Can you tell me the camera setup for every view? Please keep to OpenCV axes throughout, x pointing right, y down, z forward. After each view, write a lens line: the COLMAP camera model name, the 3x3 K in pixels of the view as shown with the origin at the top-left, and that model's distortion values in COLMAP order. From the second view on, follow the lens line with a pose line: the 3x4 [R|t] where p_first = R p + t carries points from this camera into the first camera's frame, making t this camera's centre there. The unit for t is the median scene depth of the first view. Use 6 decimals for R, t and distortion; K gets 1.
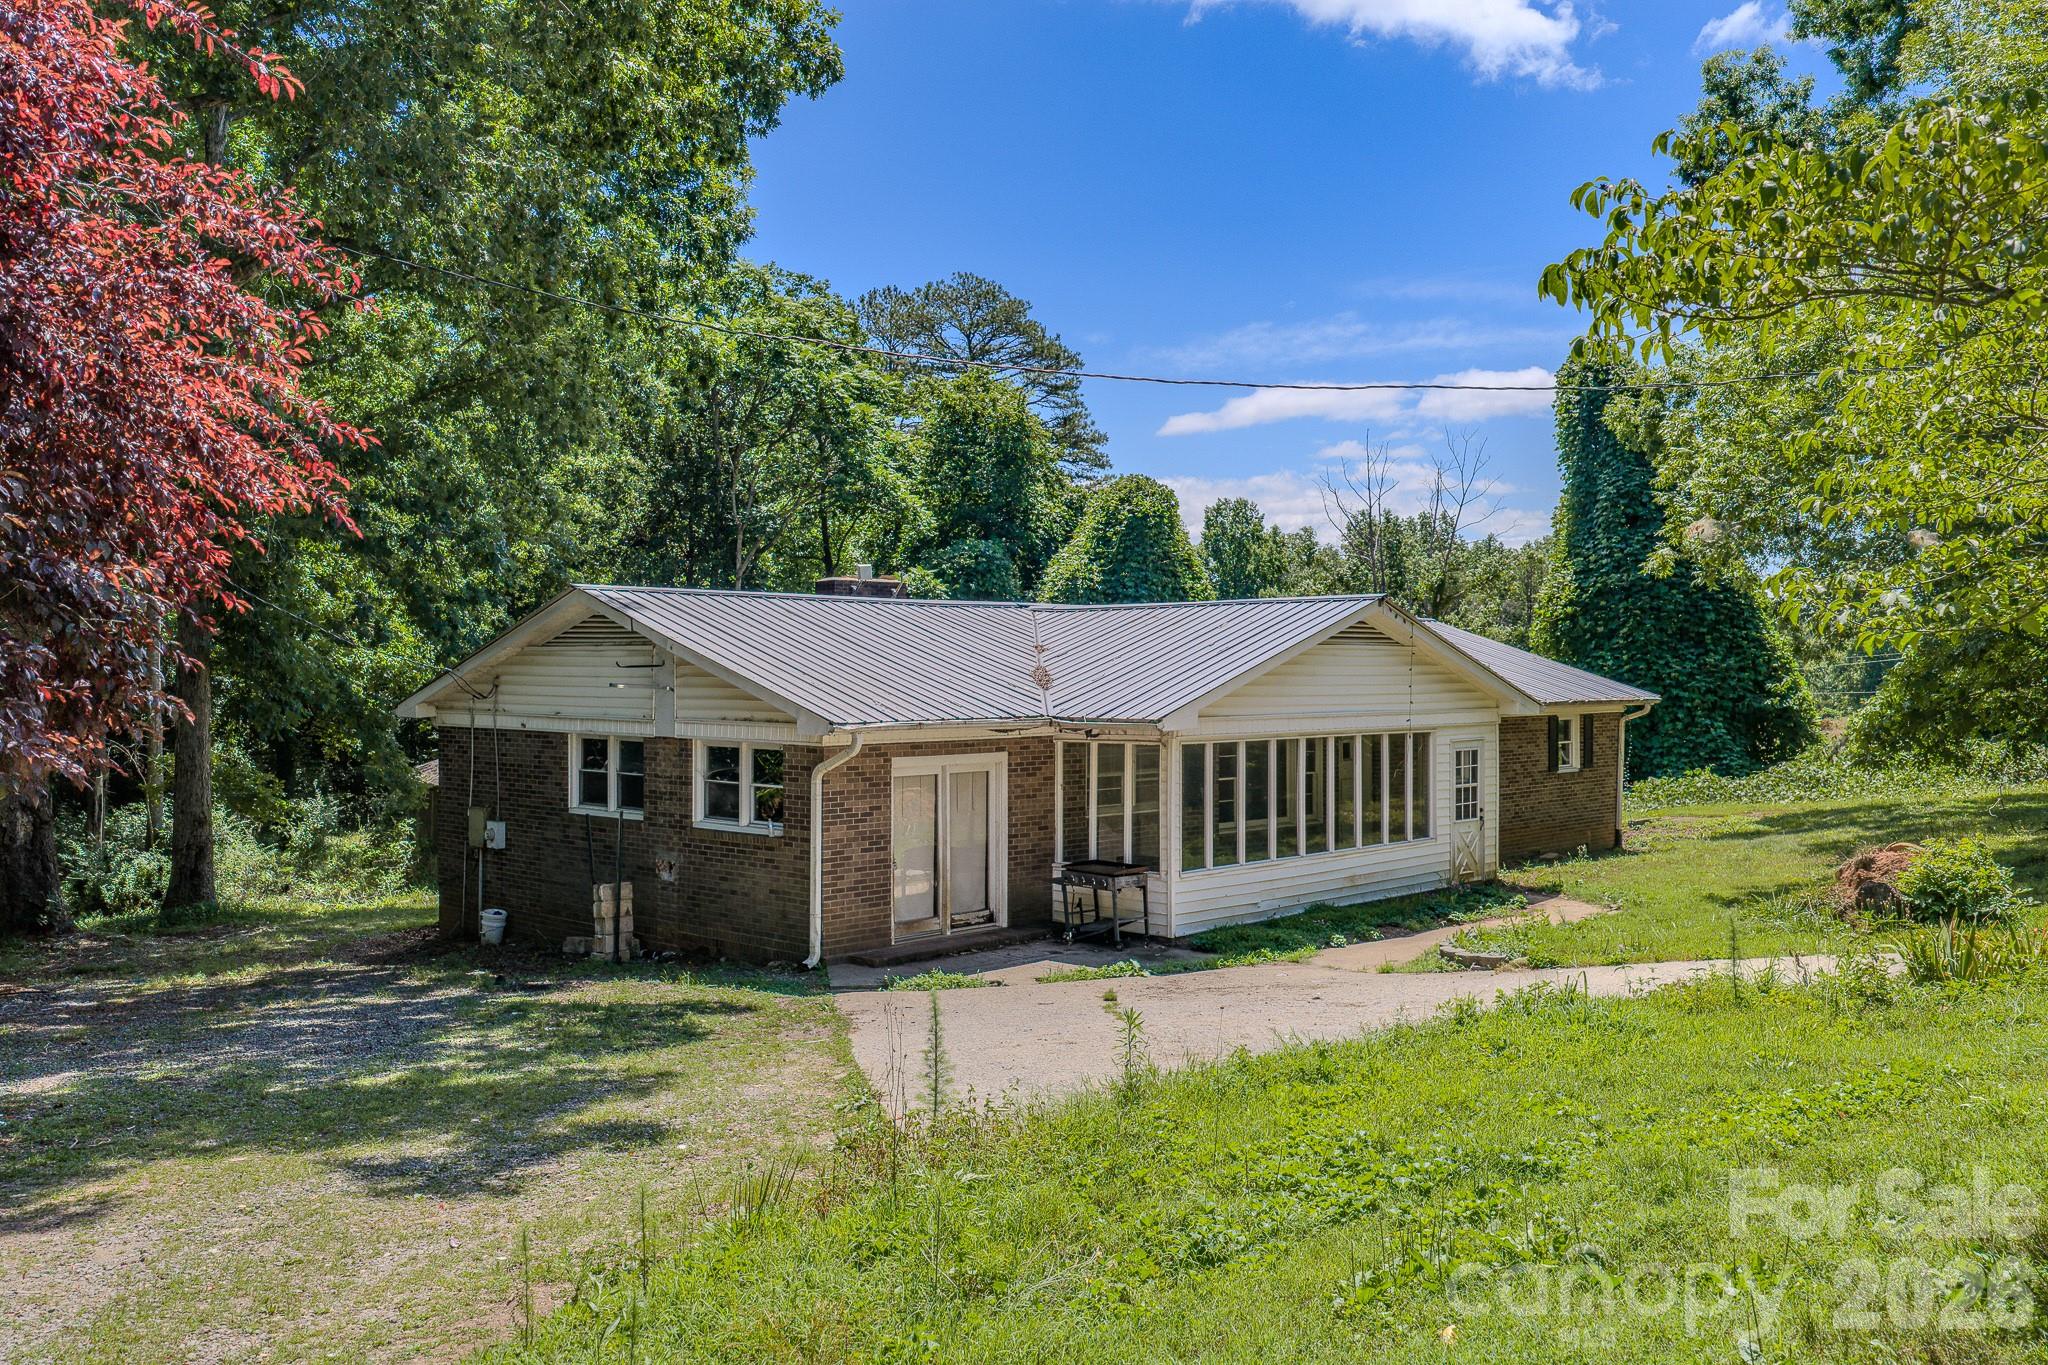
lens RADIAL K [[1682.3, 0, 1026.7], [0, 1682.3, 675.5], [0, 0, 1]] dist [0.014703, -0.000670]
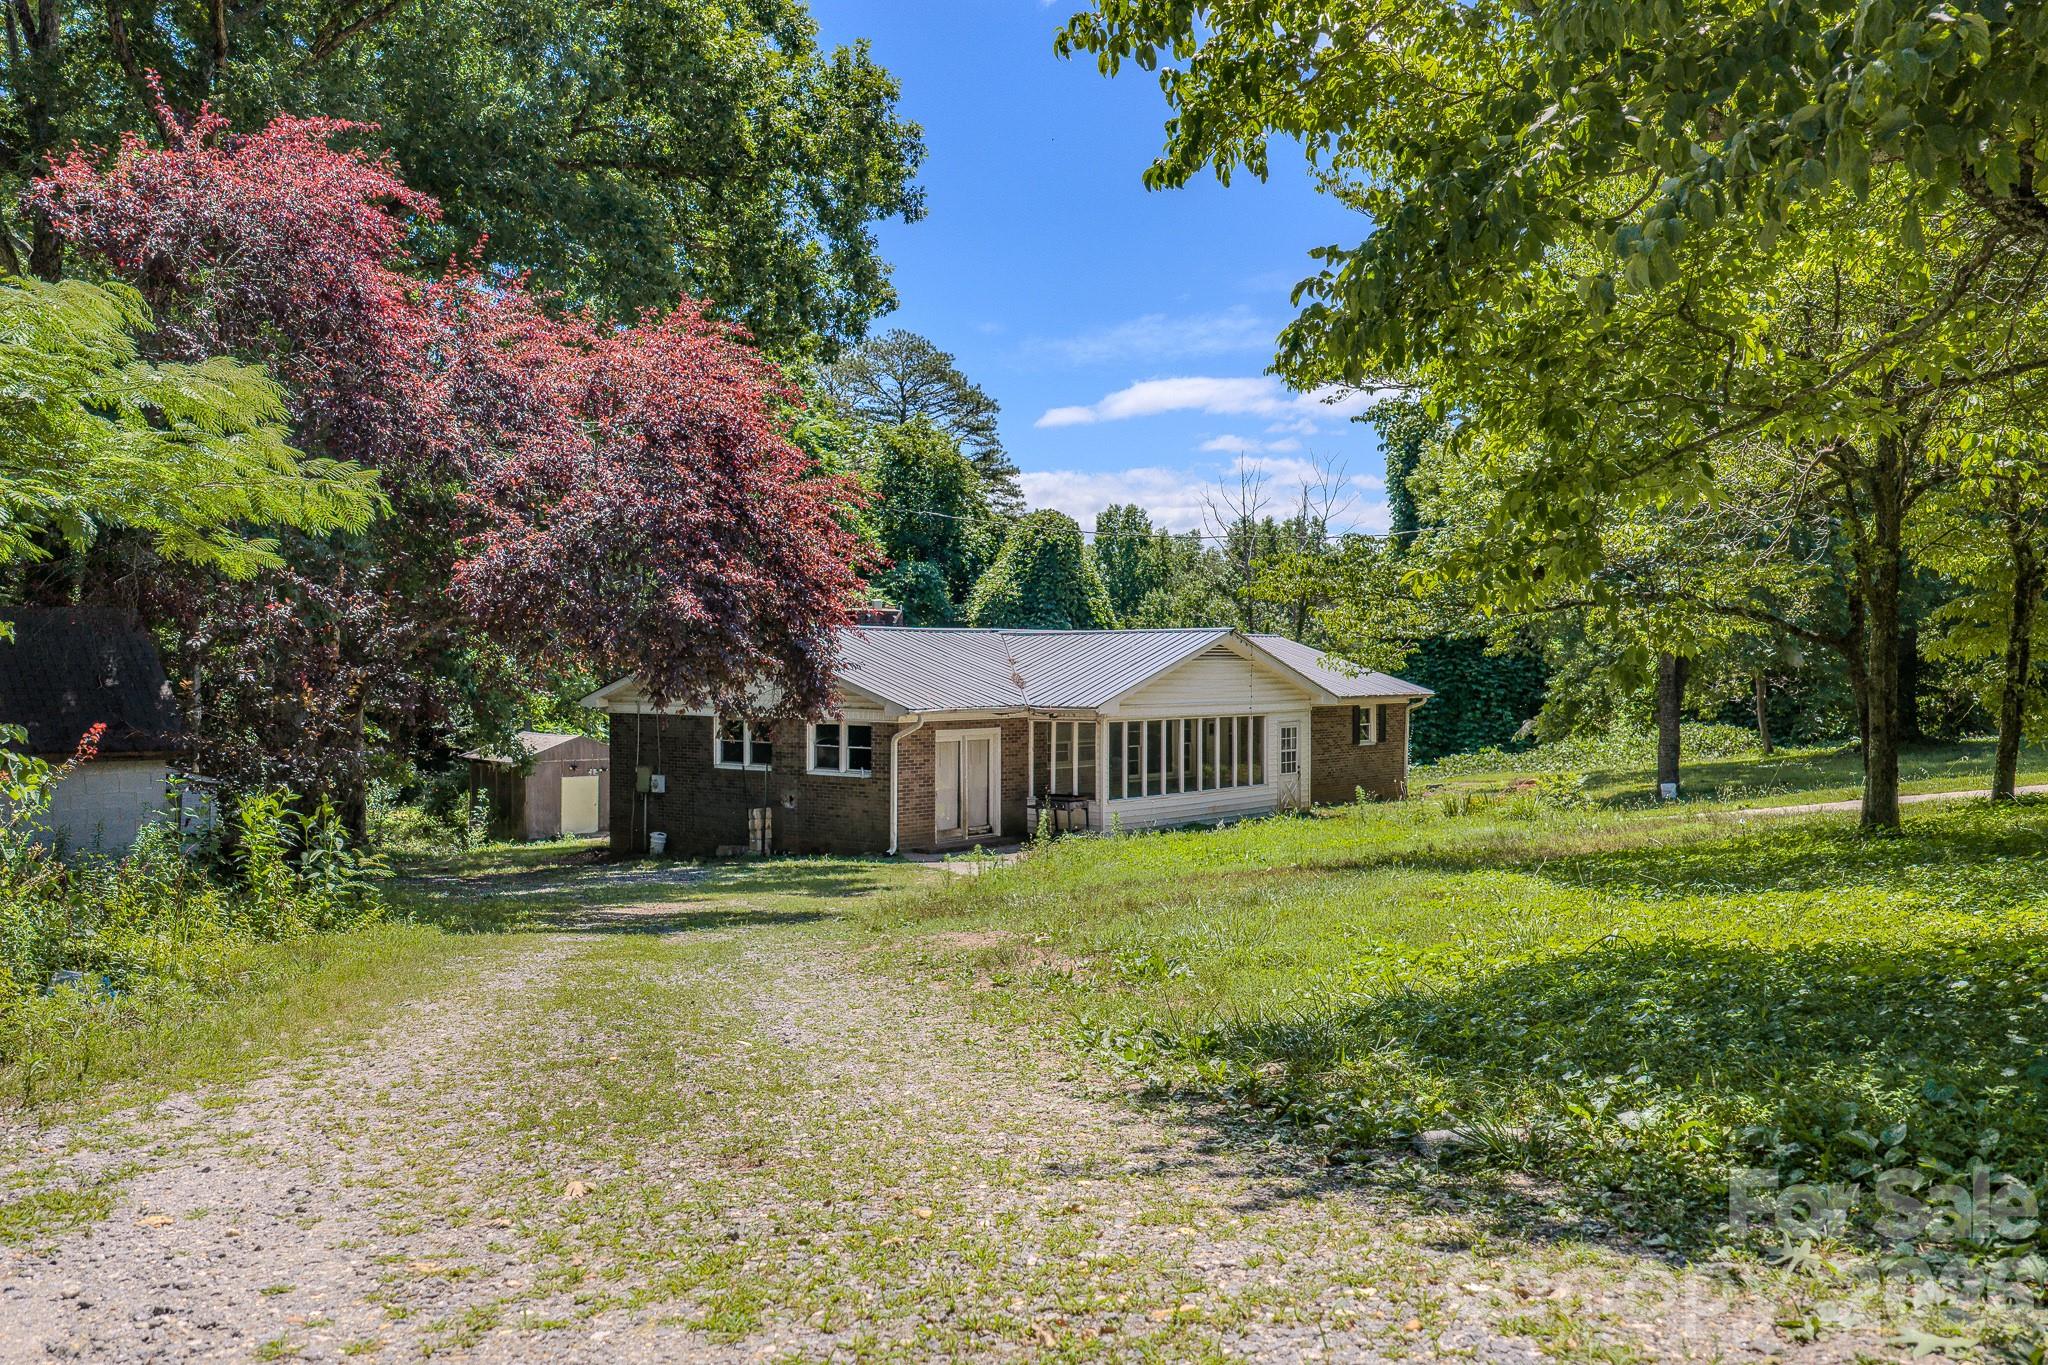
lens RADIAL K [[1682.3, 0, 1024.1], [0, 1682.3, 682.7], [0, 0, 1]] dist [0.014703, -0.000670]
pose [[0.997774, -0.000344, 0.066692, -0.084692], [-0.000224, 0.999964, 0.008503, -0.009795], [-0.066692, -0.008499, 0.997737, -0.533168]]
